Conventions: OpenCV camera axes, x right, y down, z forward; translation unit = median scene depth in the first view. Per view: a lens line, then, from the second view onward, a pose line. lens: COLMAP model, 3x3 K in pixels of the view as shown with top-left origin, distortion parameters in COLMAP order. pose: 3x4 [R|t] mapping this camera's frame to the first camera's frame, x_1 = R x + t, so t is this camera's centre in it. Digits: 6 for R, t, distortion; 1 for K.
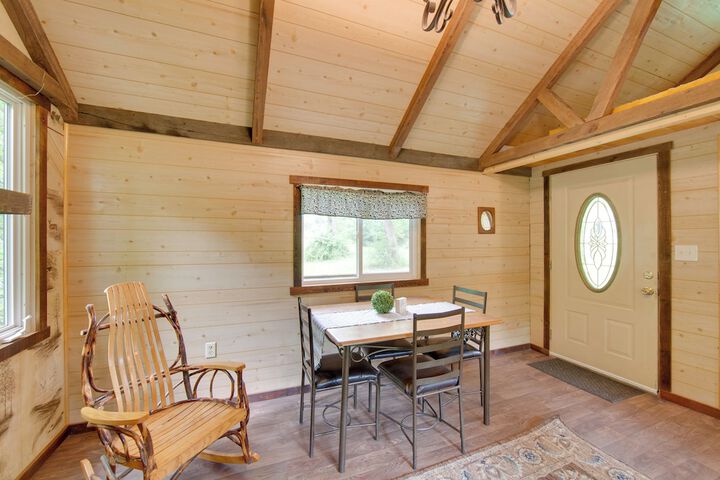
lens RADIAL K [[295.3, 0, 361.7], [0, 295.3, 239.7], [0, 0, 1]] dist [-0.002230, -0.000100]
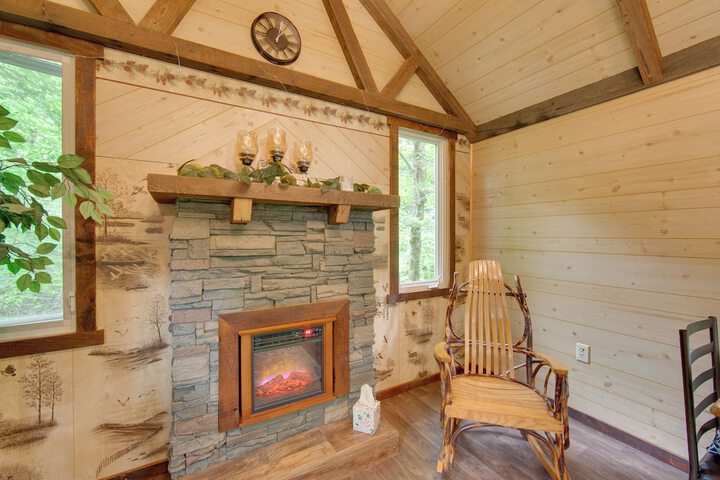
lens RADIAL K [[295.3, 0, 359.2], [0, 295.3, 238.9], [0, 0, 1]] dist [-0.002230, -0.000100]
pose [[0.138419, 0.000524, -0.990374, 0.296021], [-0.000105, 1.000000, 0.000514, 0.050544], [0.990374, 0.000032, 0.138419, 0.283407]]
